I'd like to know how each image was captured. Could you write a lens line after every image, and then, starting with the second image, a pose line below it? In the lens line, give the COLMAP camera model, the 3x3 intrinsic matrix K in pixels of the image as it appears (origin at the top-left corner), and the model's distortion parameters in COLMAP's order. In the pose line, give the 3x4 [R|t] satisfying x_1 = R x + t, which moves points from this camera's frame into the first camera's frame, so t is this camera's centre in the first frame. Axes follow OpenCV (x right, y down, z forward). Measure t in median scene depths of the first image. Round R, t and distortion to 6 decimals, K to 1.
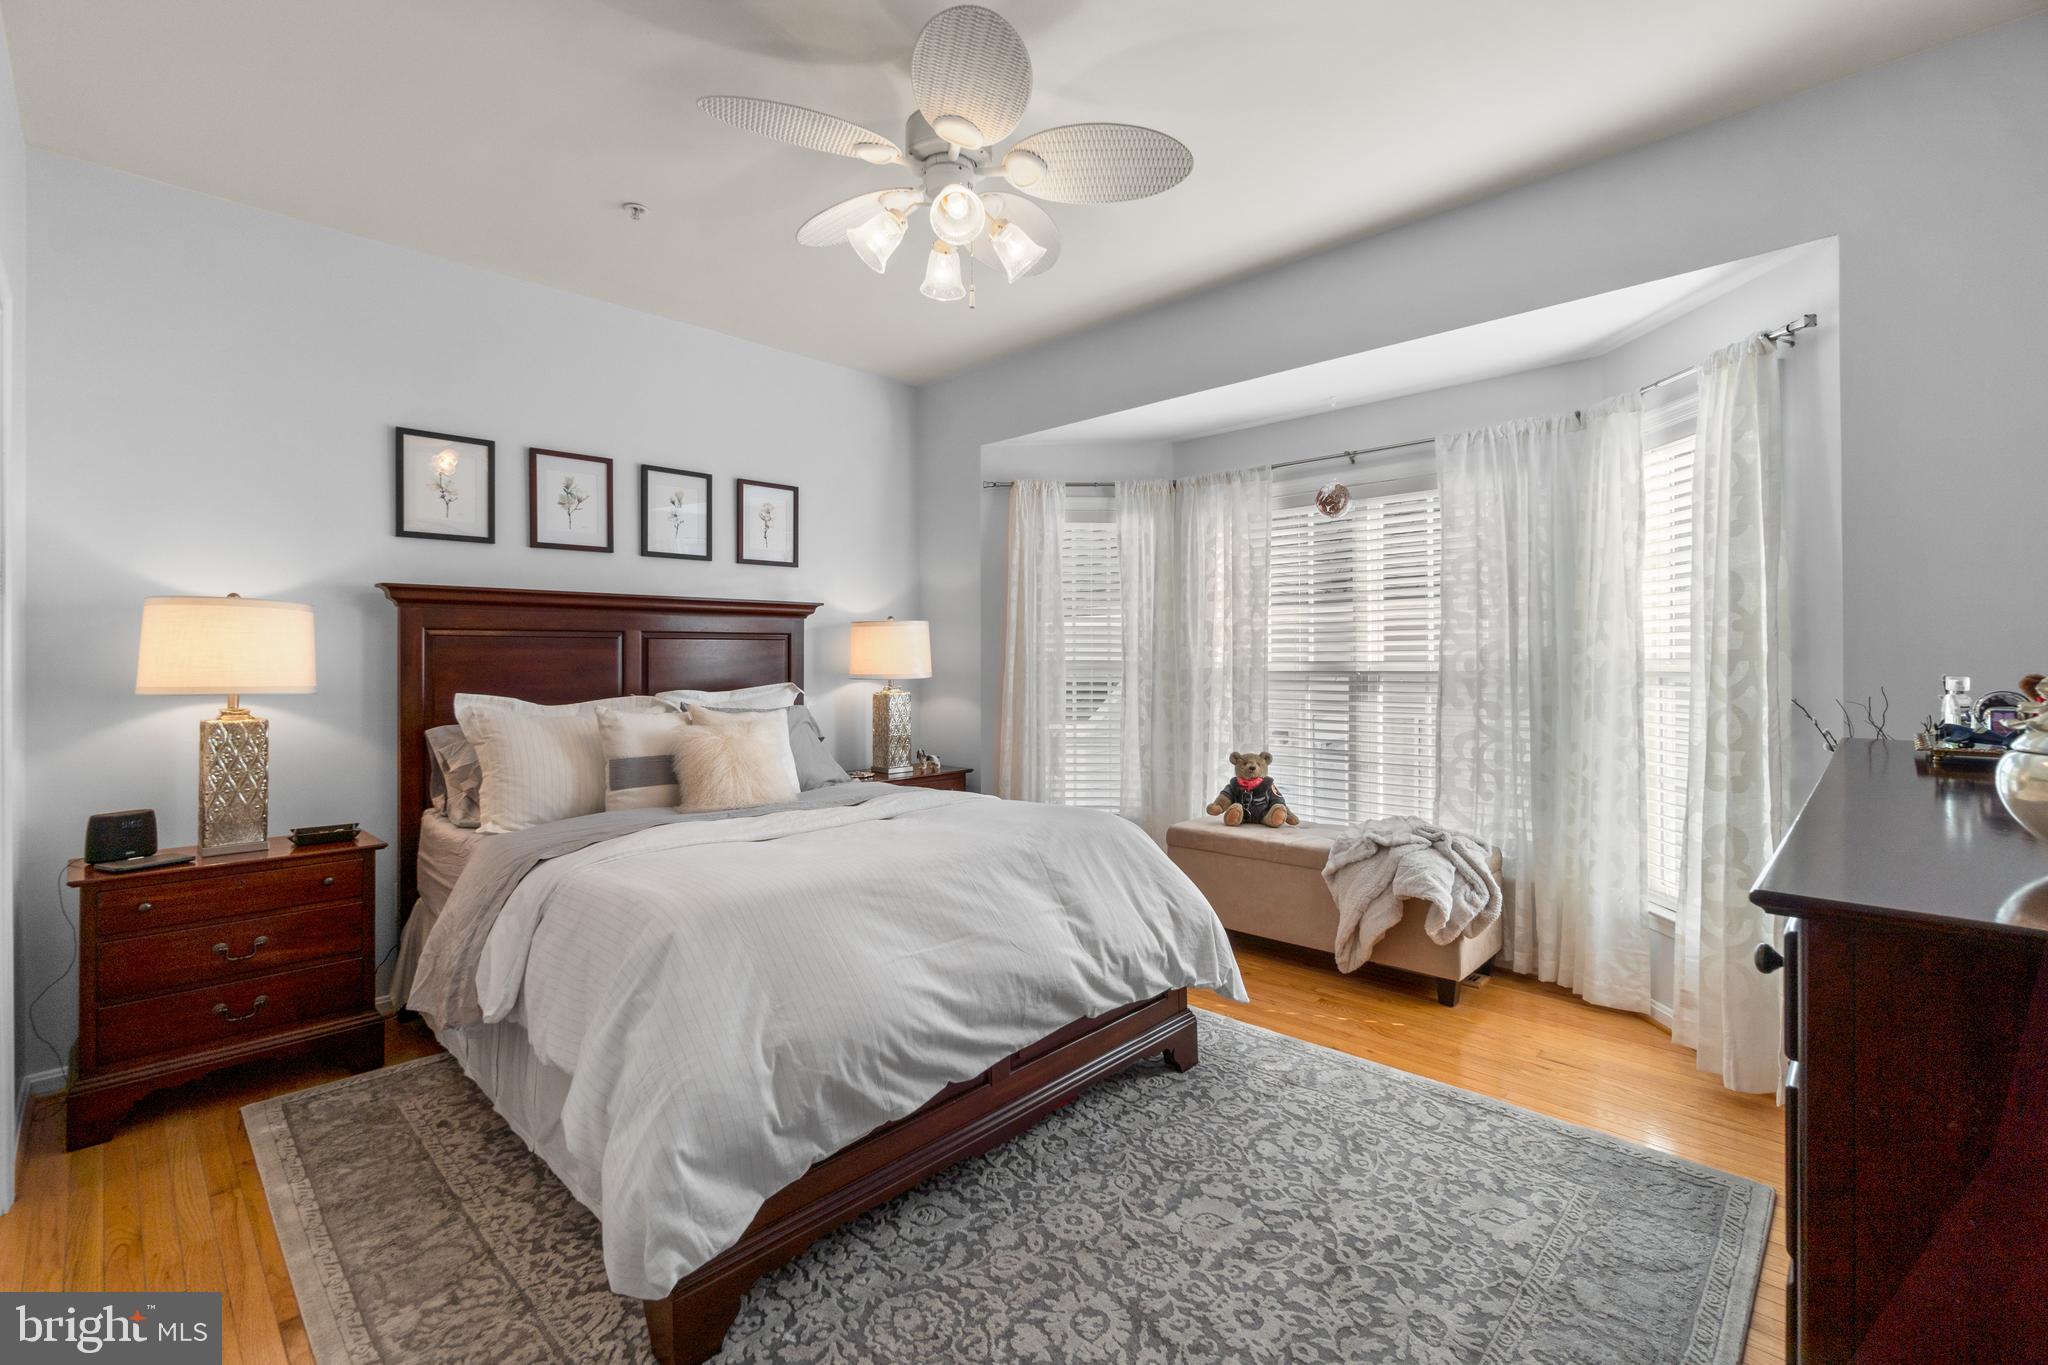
lens RADIAL K [[884.8, 0, 989.1], [0, 884.8, 652.6], [0, 0, 1]] dist [-0.005648, 0.001452]
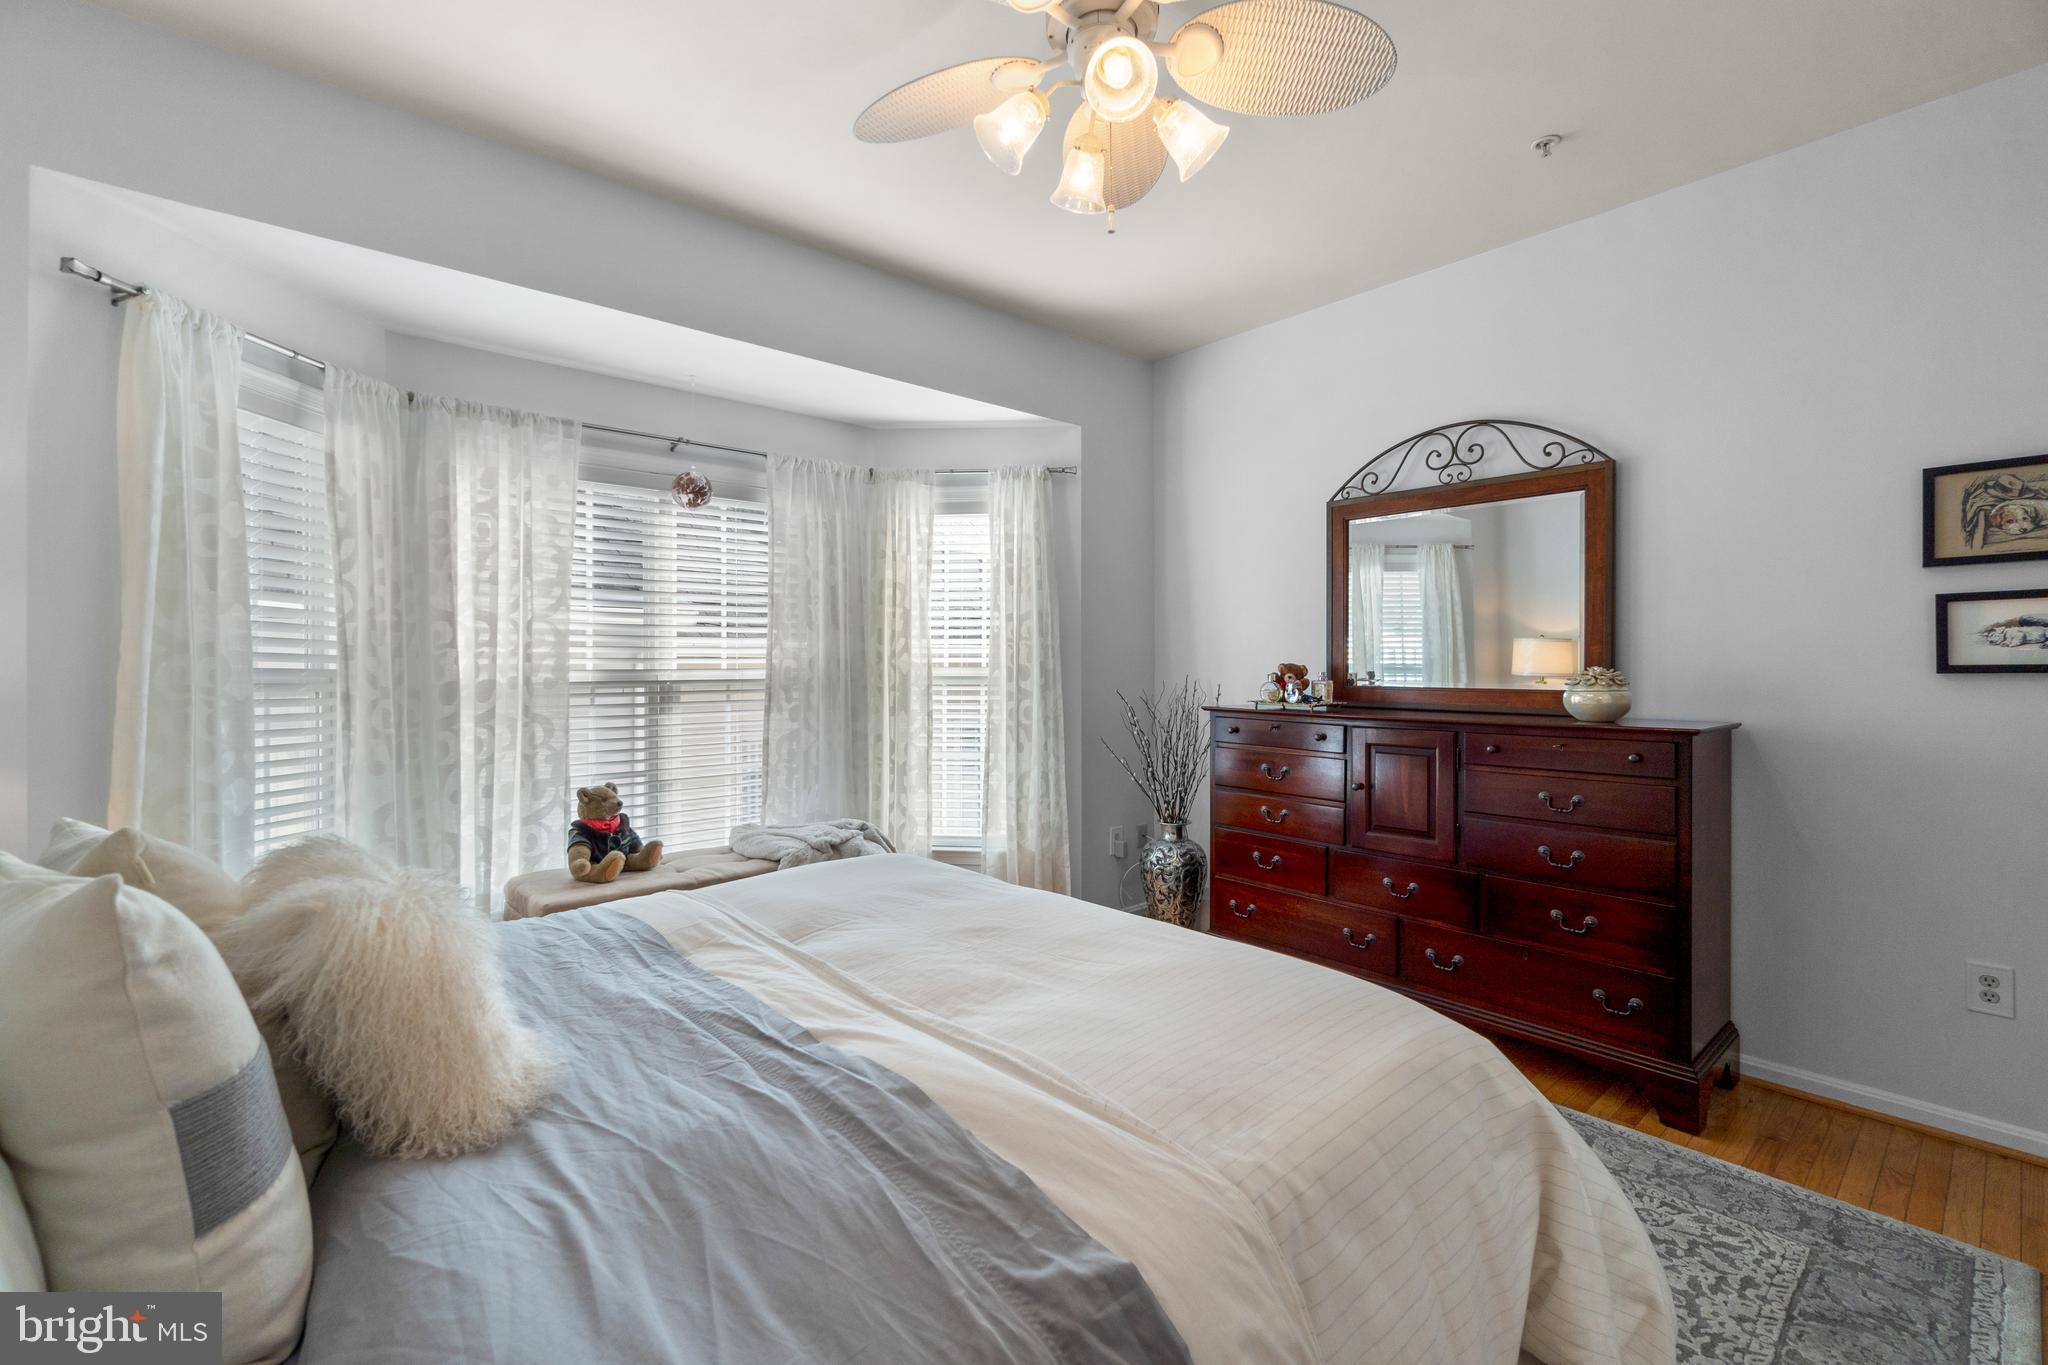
lens RADIAL K [[884.8, 0, 1019.2], [0, 884.8, 663.7], [0, 0, 1]] dist [-0.005648, 0.001452]
pose [[0.066948, 0.006829, 0.997733, -0.480797], [-0.003322, 0.999973, -0.006621, 0.008781], [-0.997751, -0.002871, 0.066969, 0.603876]]
